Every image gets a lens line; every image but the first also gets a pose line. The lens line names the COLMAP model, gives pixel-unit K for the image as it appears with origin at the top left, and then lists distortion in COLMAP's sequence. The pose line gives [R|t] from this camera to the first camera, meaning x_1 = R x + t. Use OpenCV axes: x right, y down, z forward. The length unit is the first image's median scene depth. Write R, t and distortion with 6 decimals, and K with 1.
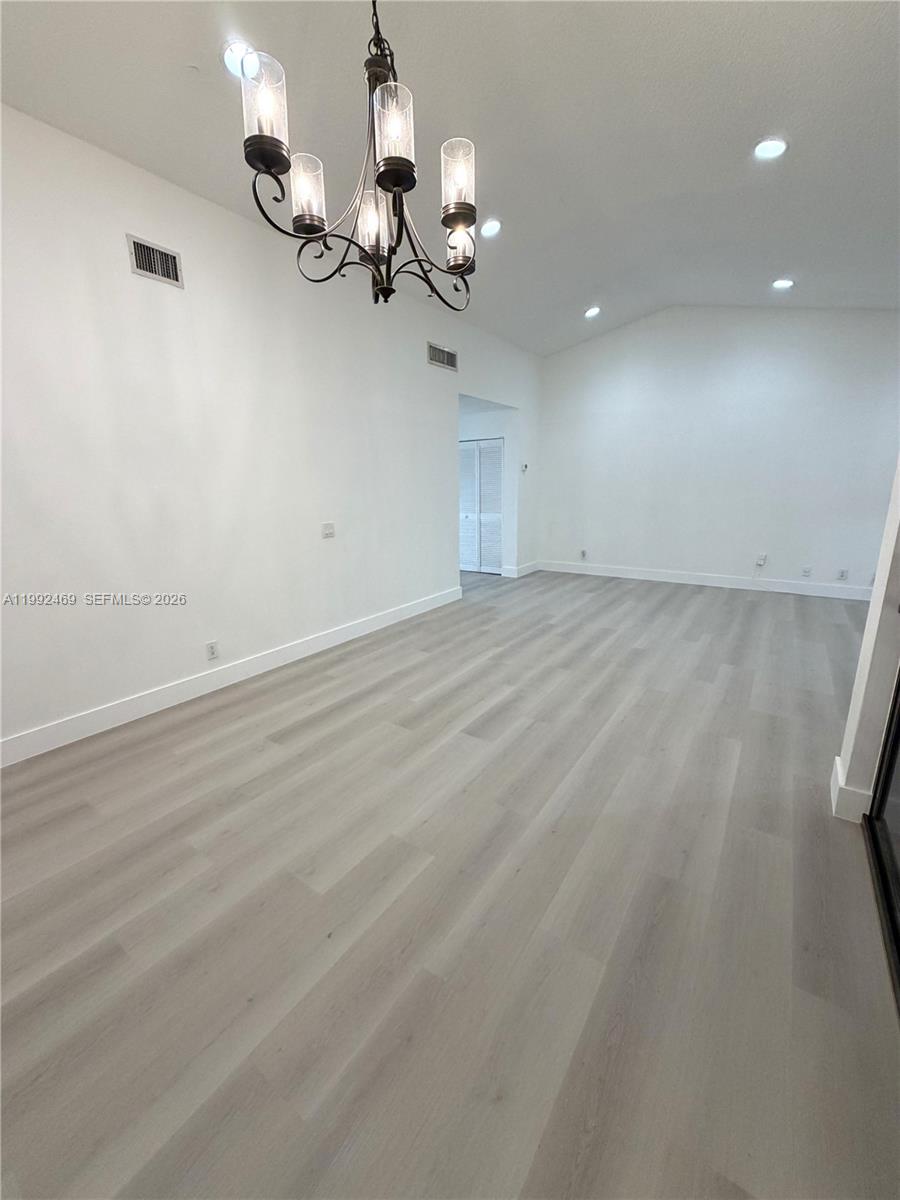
lens RADIAL K [[475.8, 0, 450.0], [0, 475.8, 600.0], [0, 0, 1]] dist [-0.000396, 0.000045]
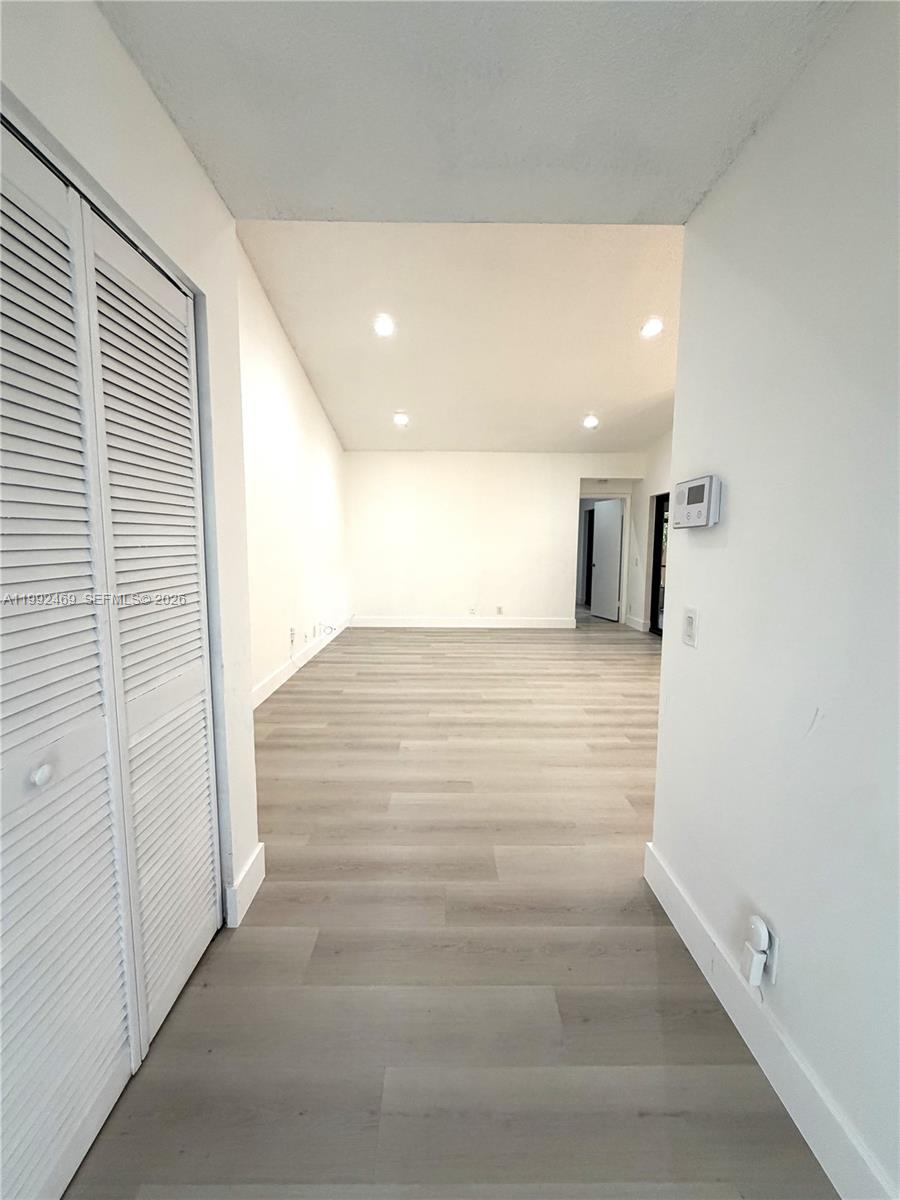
lens RADIAL K [[500.1, 0, 444.6], [0, 500.1, 603.0], [0, 0, 1]] dist [0.002871, 0.000342]
pose [[-0.583021, -0.085825, 0.807912, -0.329199], [0.198026, 0.949404, 0.243759, -0.619734], [-0.787955, 0.302104, -0.536526, 2.658173]]
